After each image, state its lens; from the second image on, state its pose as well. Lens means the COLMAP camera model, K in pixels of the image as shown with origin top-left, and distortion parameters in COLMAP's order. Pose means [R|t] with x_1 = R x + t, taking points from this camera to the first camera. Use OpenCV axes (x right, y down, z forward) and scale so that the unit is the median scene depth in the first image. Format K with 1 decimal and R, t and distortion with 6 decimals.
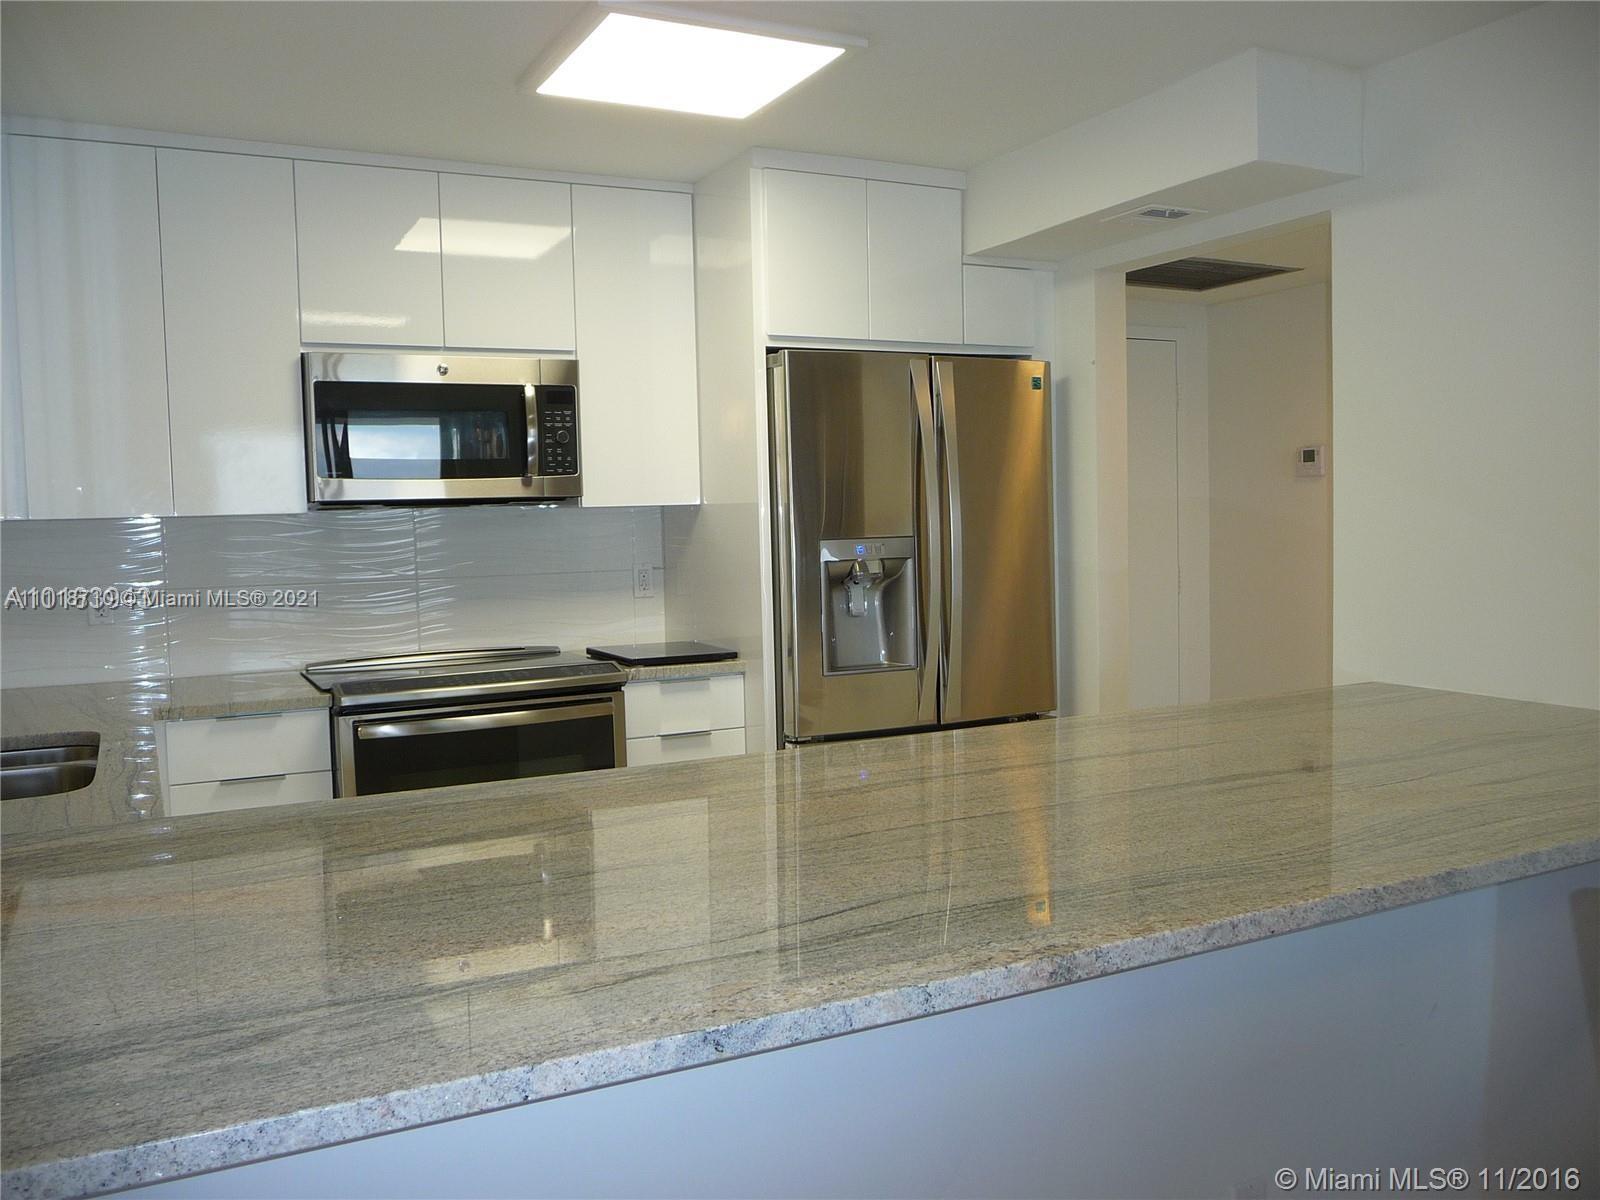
lens RADIAL K [[1314.1, 0, 795.3], [0, 1314.1, 589.9], [0, 0, 1]] dist [-0.051119, 0.053219]
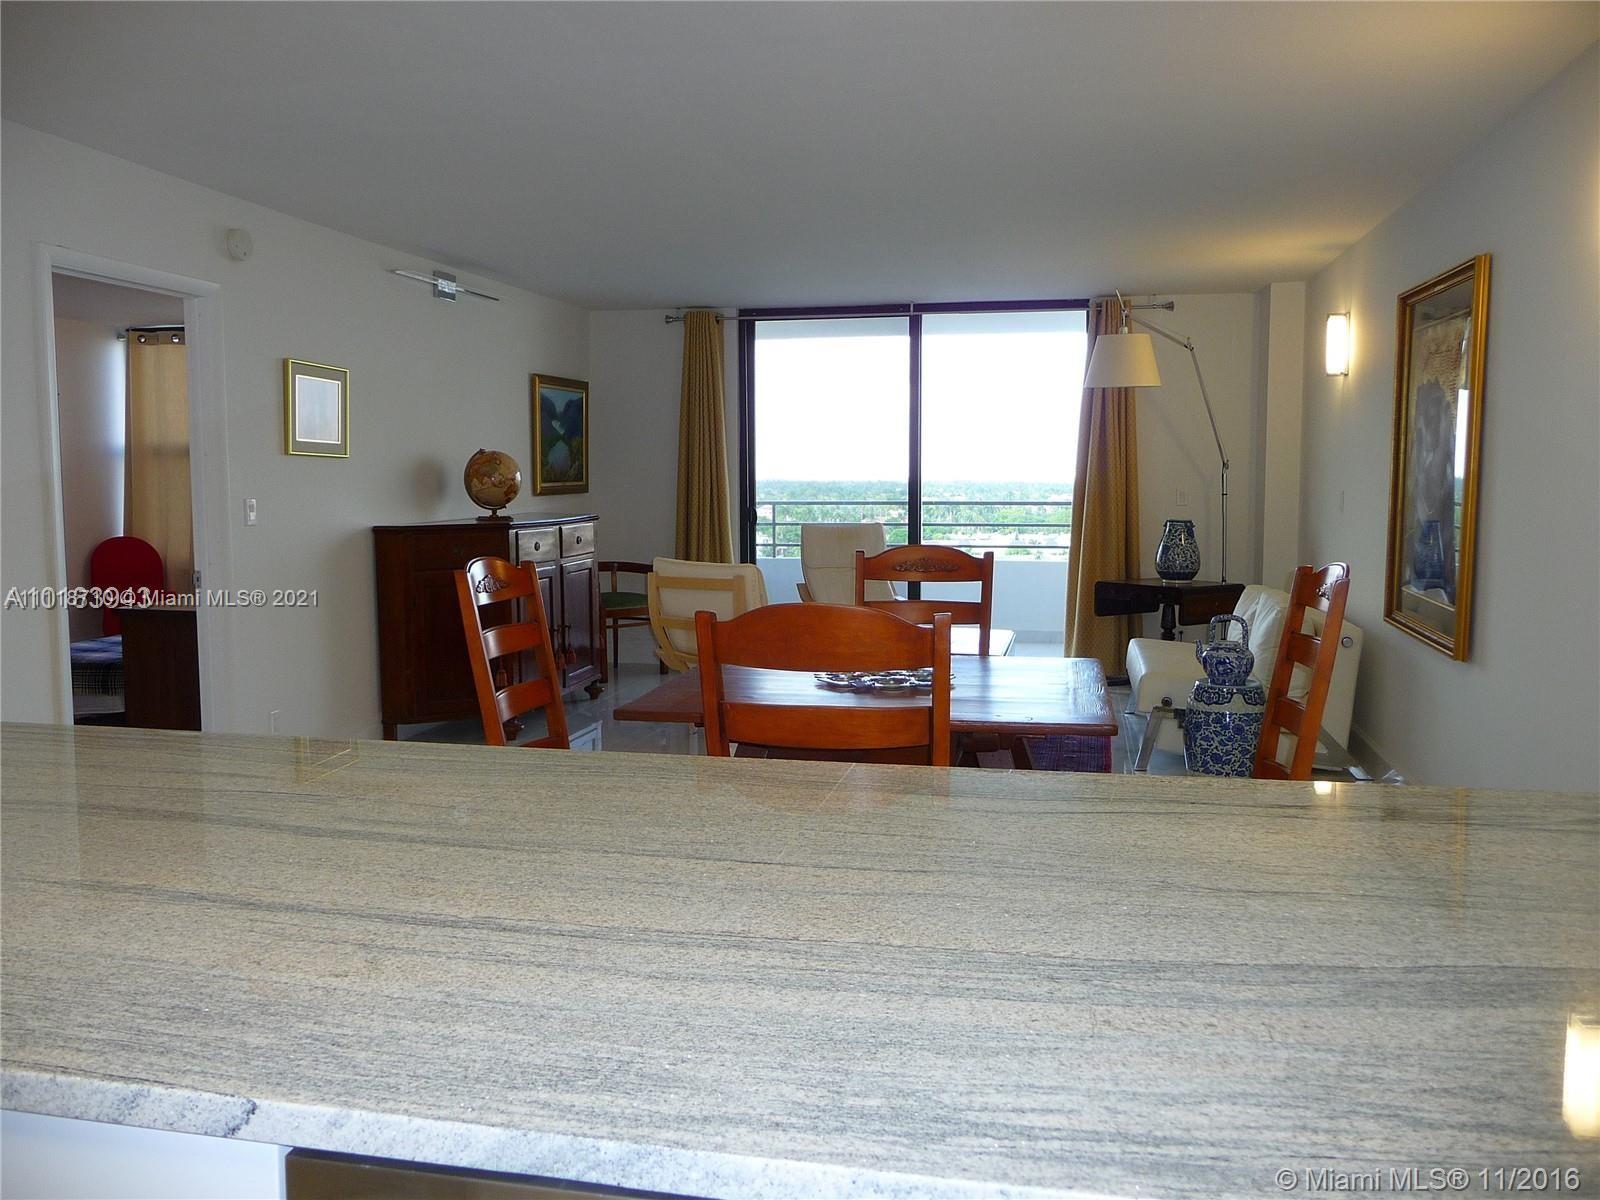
lens RADIAL K [[1314.1, 0, 795.3], [0, 1314.1, 589.9], [0, 0, 1]] dist [-0.051119, 0.053219]
pose [[-0.777455, -0.031869, 0.628130, -0.183208], [0.058568, 0.990707, 0.122757, -0.038527], [-0.626205, 0.132226, -0.768364, 0.771945]]
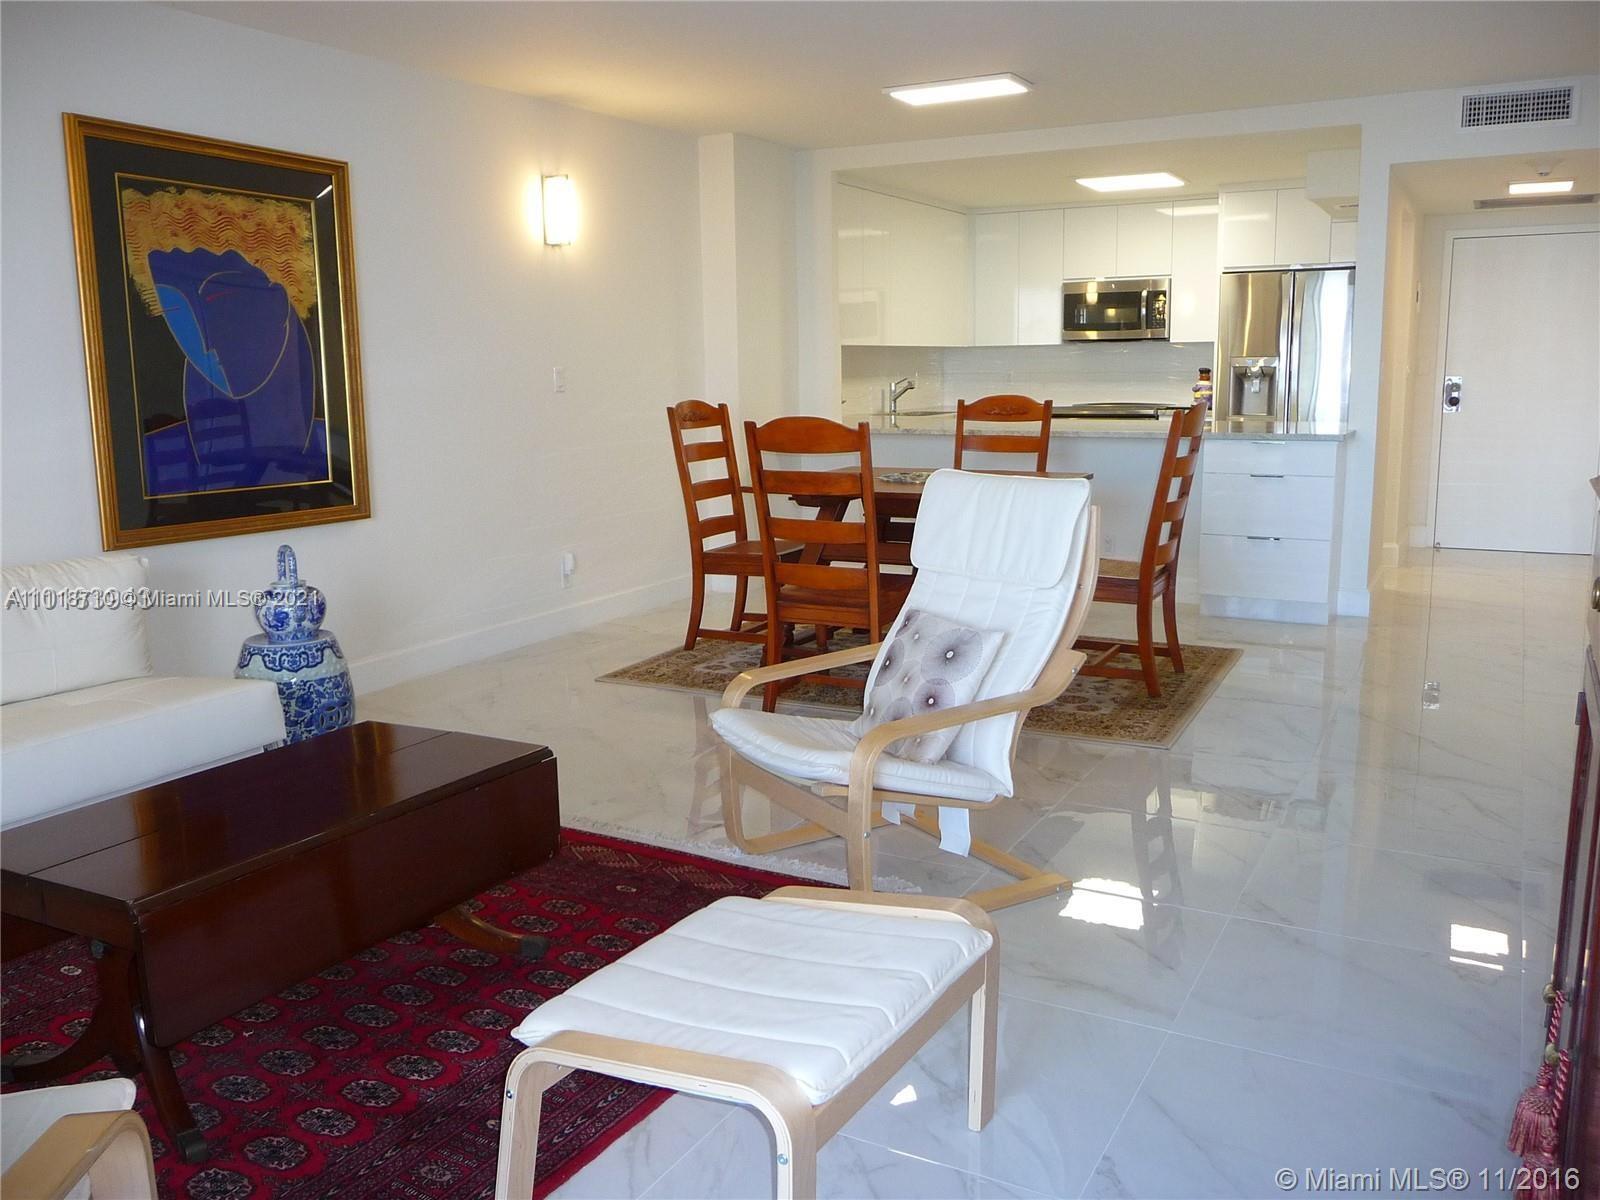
lens RADIAL K [[1314.1, 0, 795.3], [0, 1314.1, 589.9], [0, 0, 1]] dist [-0.051119, 0.053219]
pose [[0.563889, 0.153650, -0.811431, 1.466067], [-0.048174, 0.986987, 0.153415, 0.048364], [0.824444, -0.047419, 0.563953, -0.914527]]
